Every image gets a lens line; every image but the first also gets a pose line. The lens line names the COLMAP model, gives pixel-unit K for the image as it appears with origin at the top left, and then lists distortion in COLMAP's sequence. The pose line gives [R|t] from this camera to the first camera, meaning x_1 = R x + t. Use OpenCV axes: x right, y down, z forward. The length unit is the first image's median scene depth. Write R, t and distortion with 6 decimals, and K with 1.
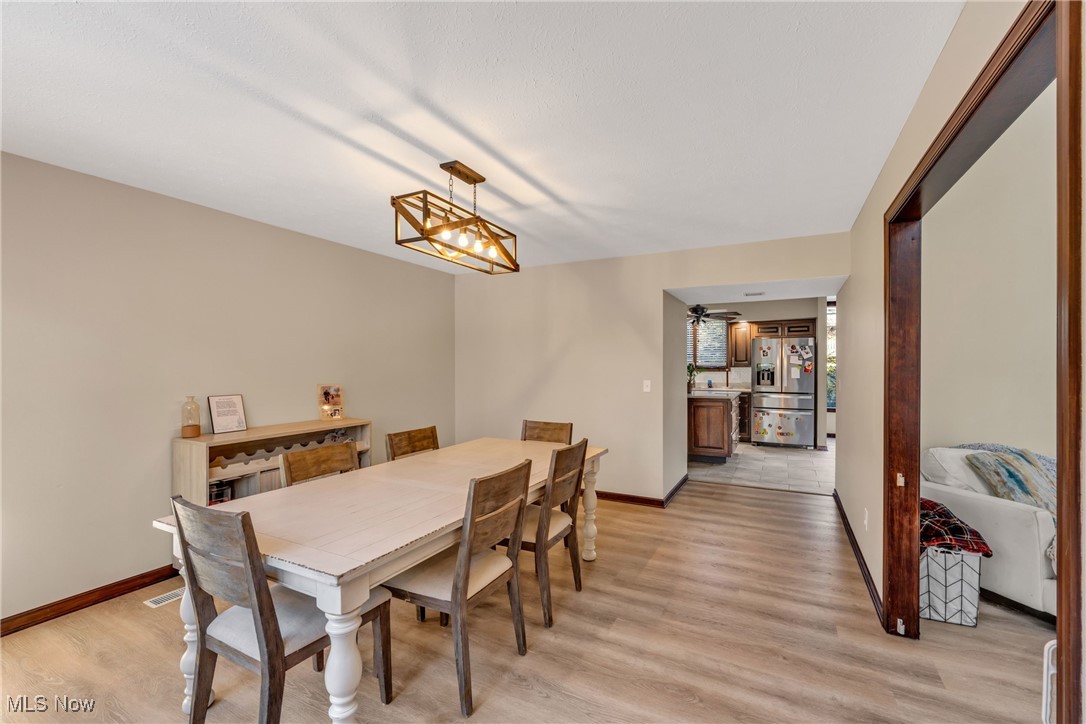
lens RADIAL K [[446.4, 0, 543.0], [0, 446.4, 362.0], [0, 0, 1]] dist [0.000170, -0.000001]
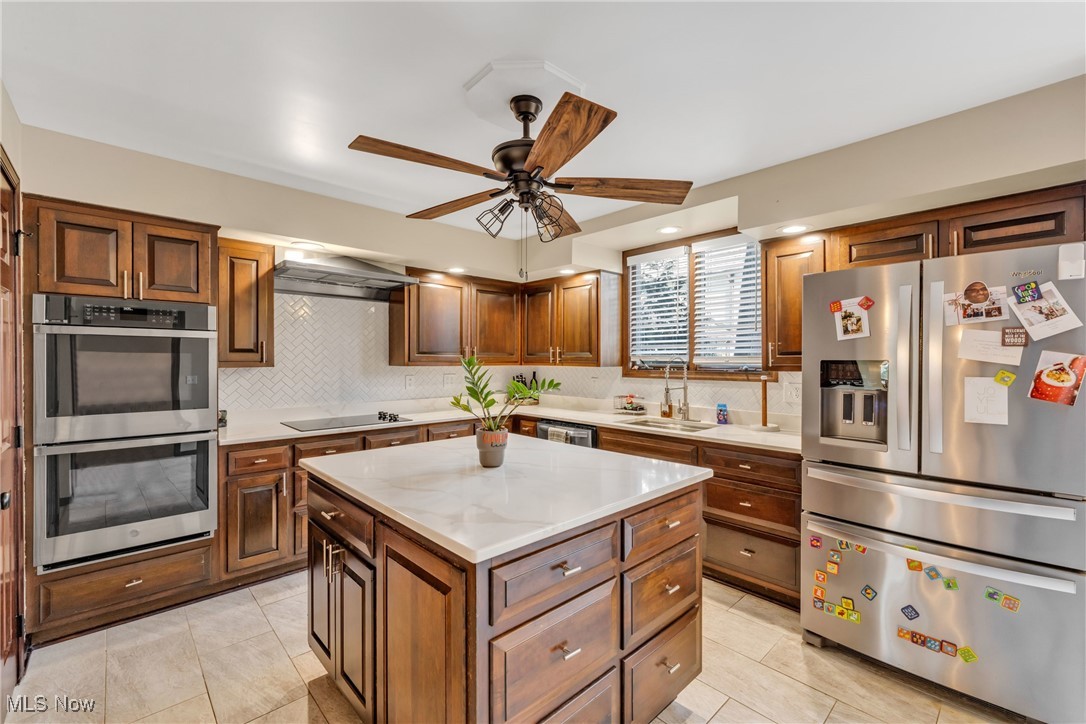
lens RADIAL K [[460.9, 0, 543.0], [0, 460.9, 362.0], [0, 0, 1]] dist [-0.000600, -0.000158]
pose [[0.951931, 0.004074, -0.306284, 0.410878], [-0.000777, 0.999940, 0.010887, 0.001336], [0.306310, -0.010126, 0.951878, 0.686494]]
